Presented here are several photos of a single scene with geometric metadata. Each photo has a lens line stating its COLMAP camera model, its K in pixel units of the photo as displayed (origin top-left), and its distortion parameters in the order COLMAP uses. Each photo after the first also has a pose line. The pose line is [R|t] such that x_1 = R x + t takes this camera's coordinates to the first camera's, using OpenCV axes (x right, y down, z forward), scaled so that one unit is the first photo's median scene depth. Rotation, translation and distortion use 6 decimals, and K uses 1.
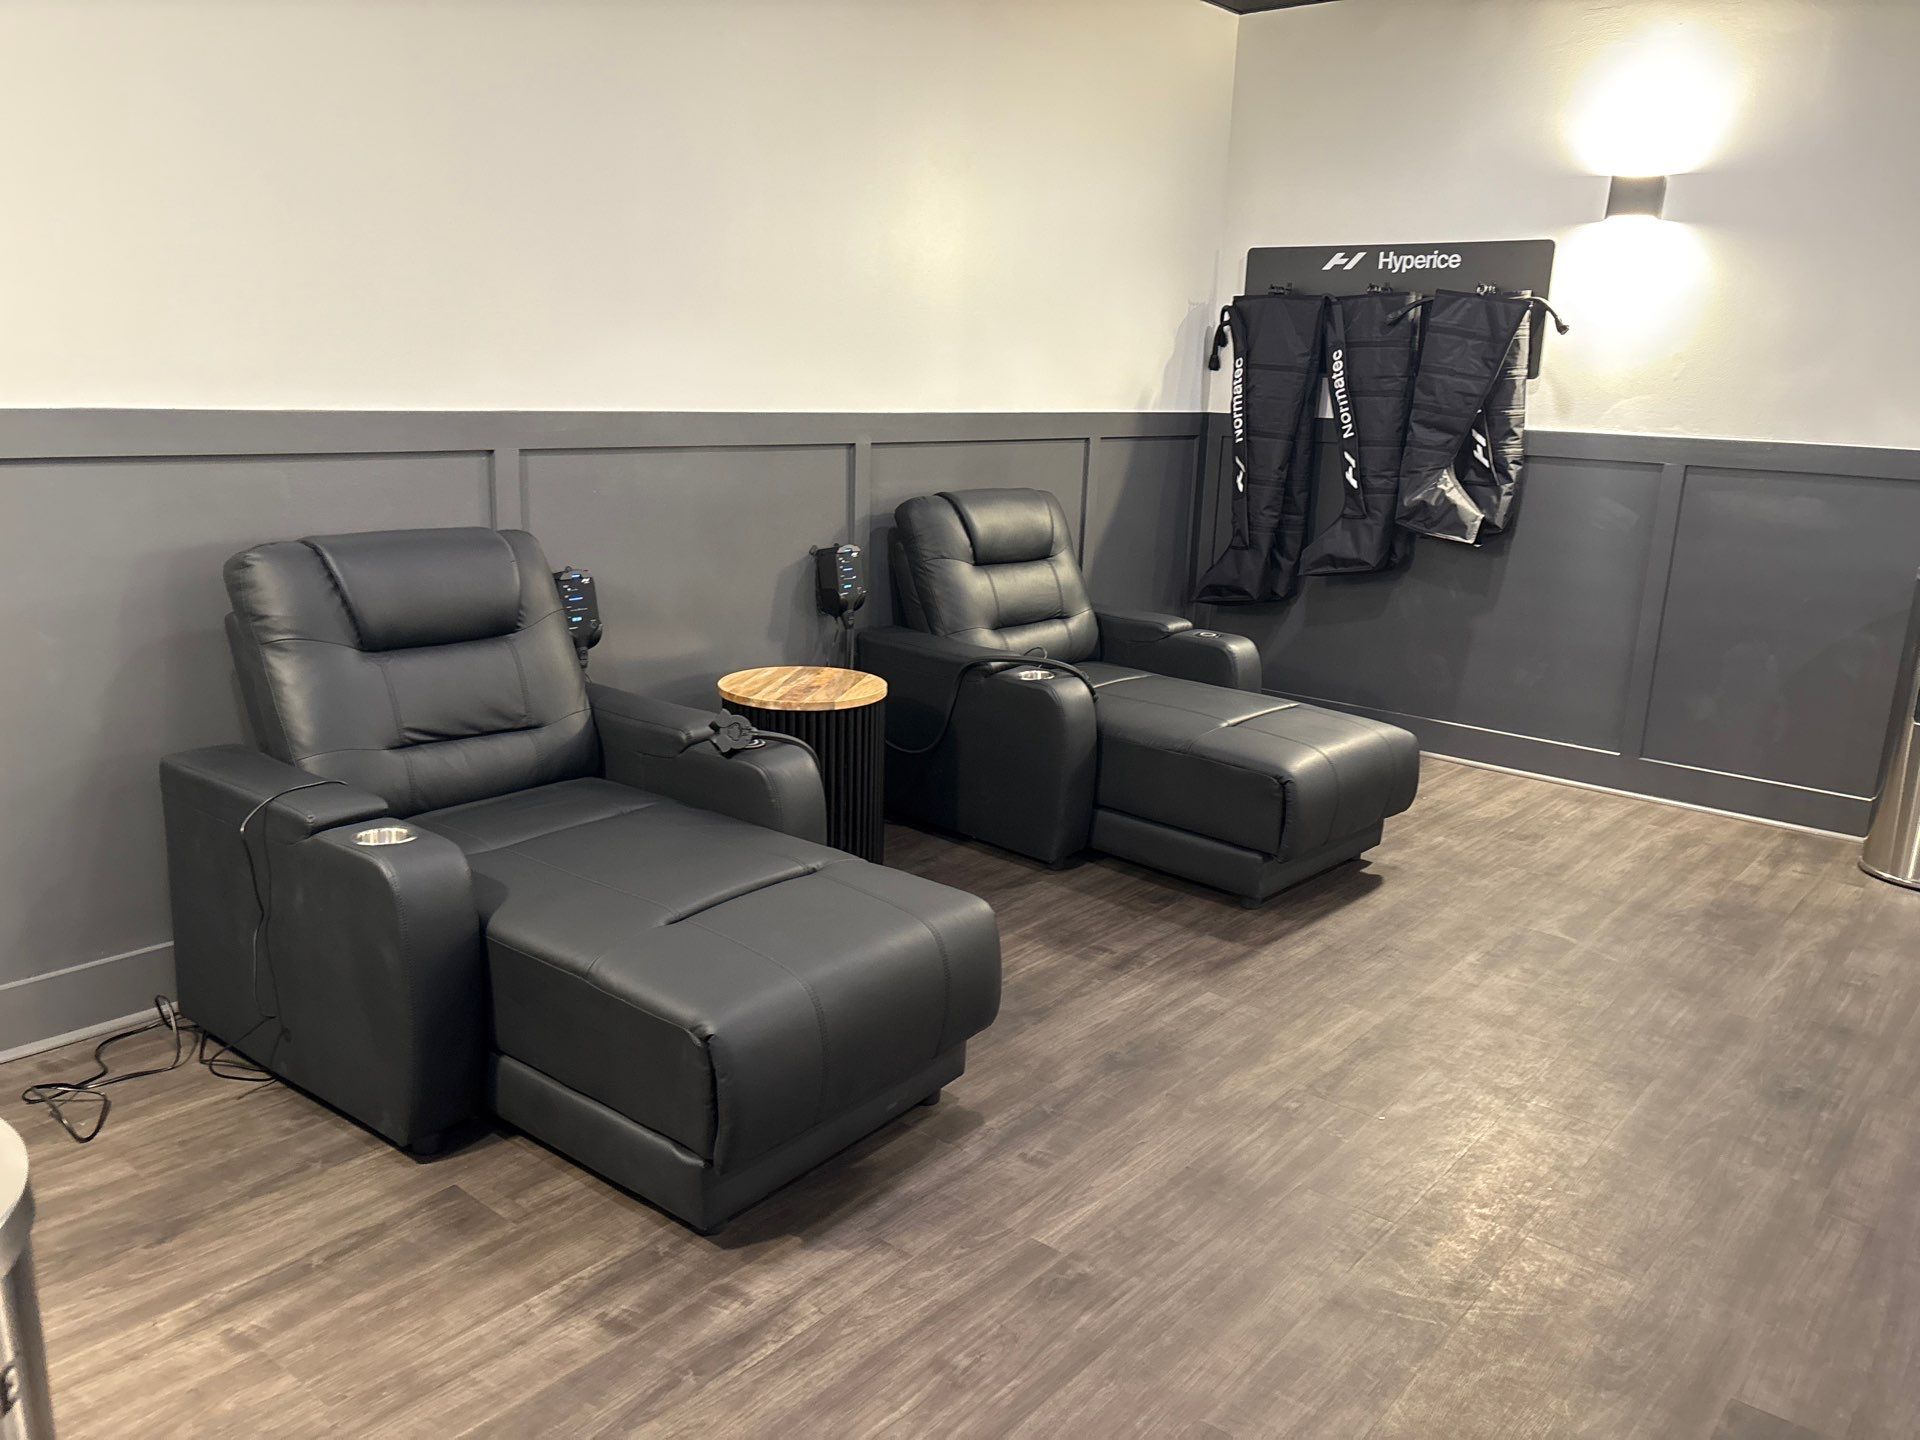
lens RADIAL K [[1462.7, 0, 970.0], [0, 1462.7, 719.6], [0, 0, 1]] dist [0.048985, -0.048522]
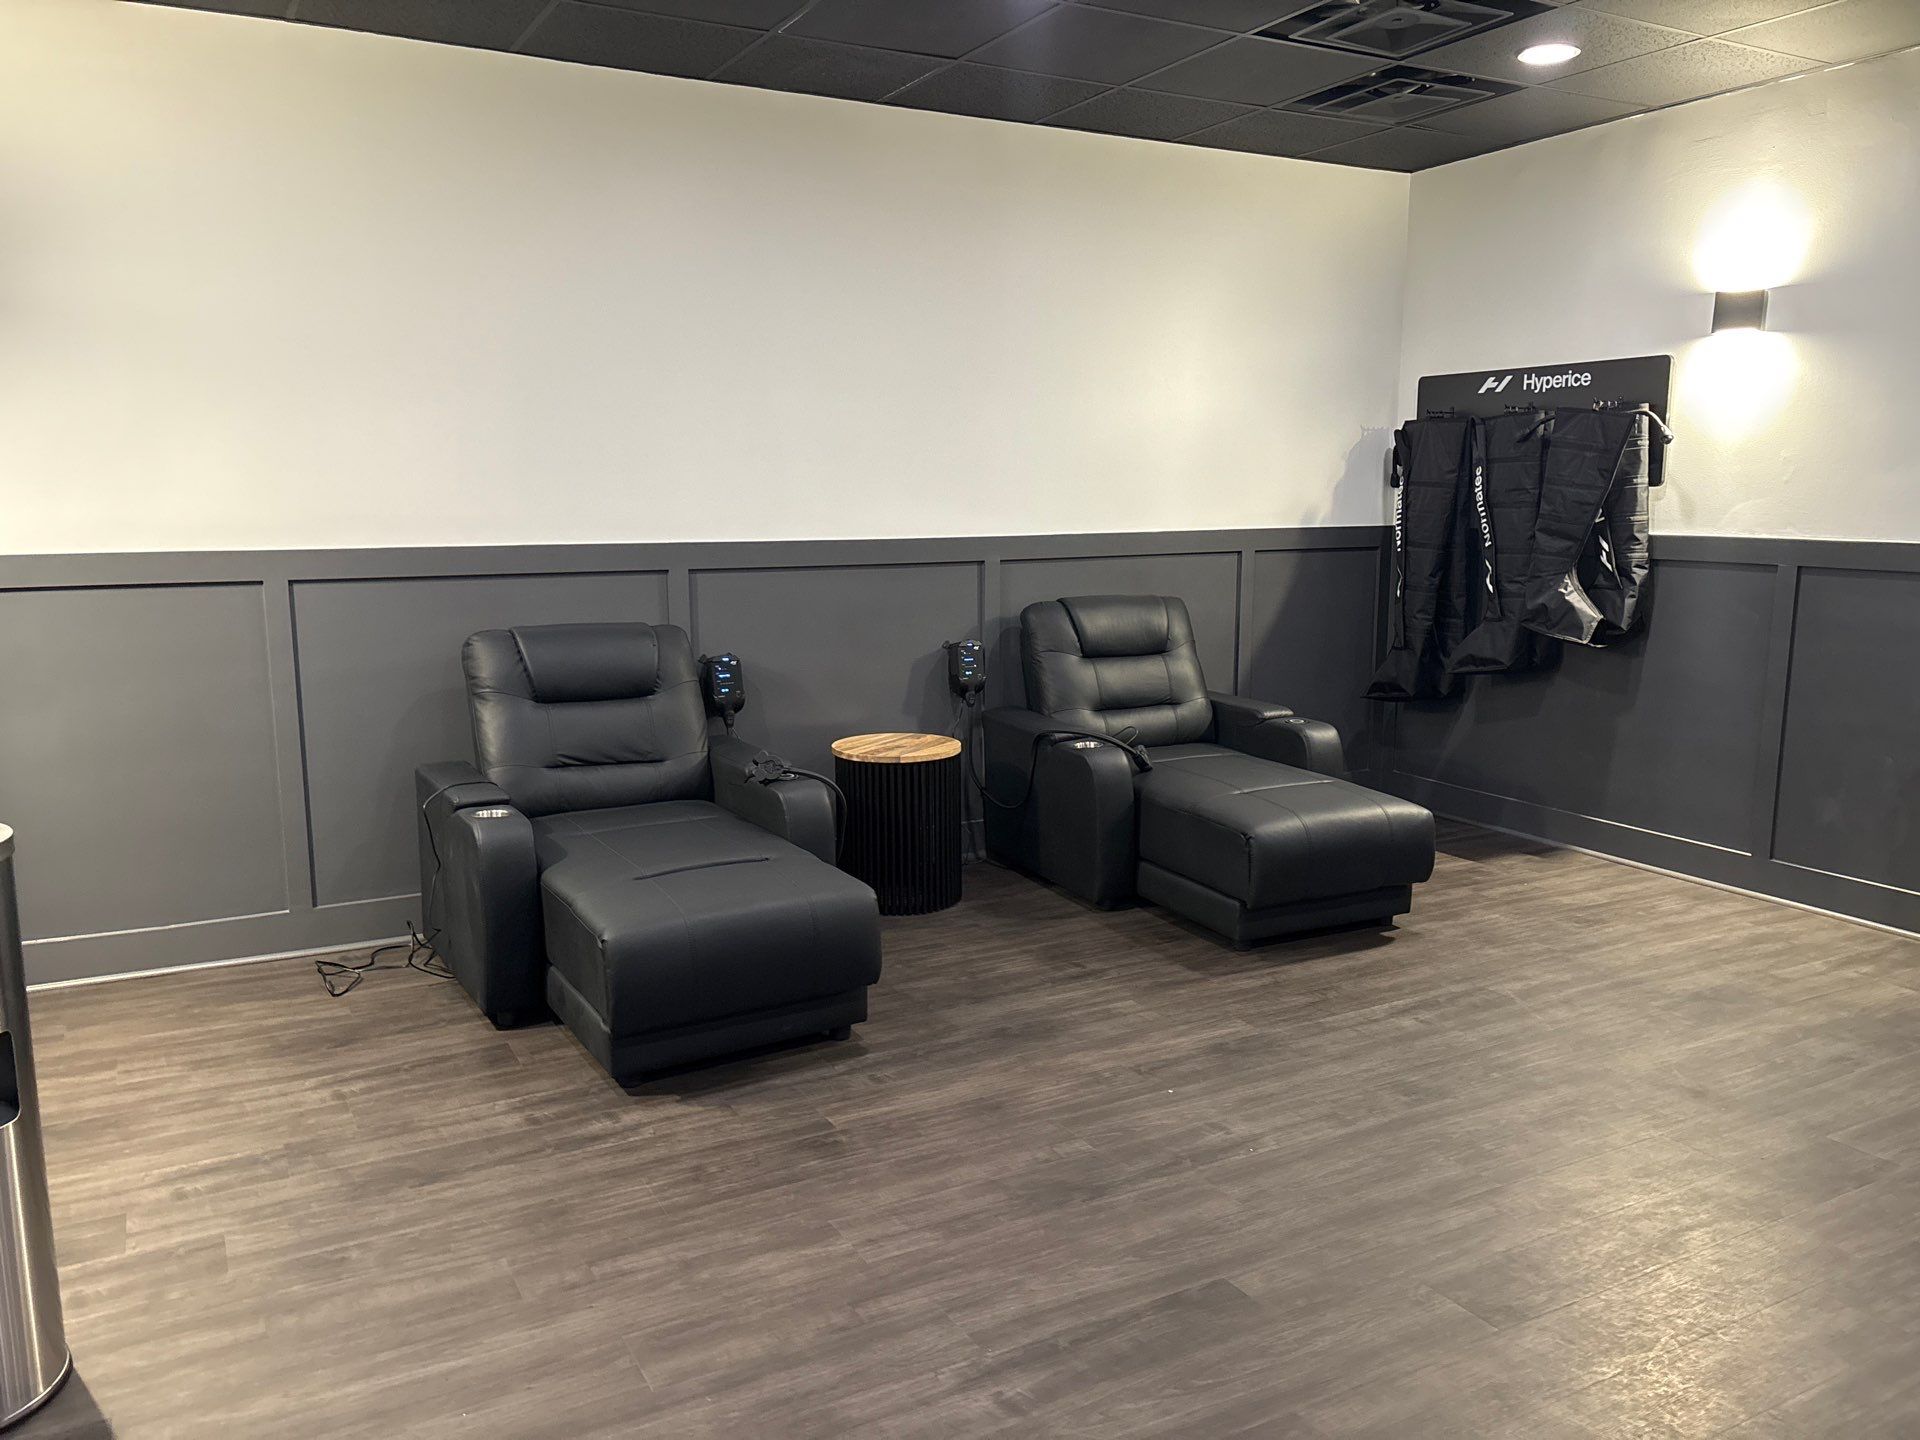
lens RADIAL K [[1462.7, 0, 952.1], [0, 1462.7, 722.1], [0, 0, 1]] dist [0.048985, -0.048522]
pose [[0.924017, 0.022797, -0.381672, 0.401001], [-0.053267, 0.996162, -0.069458, 0.040128], [0.378624, 0.084511, 0.921684, -0.161260]]
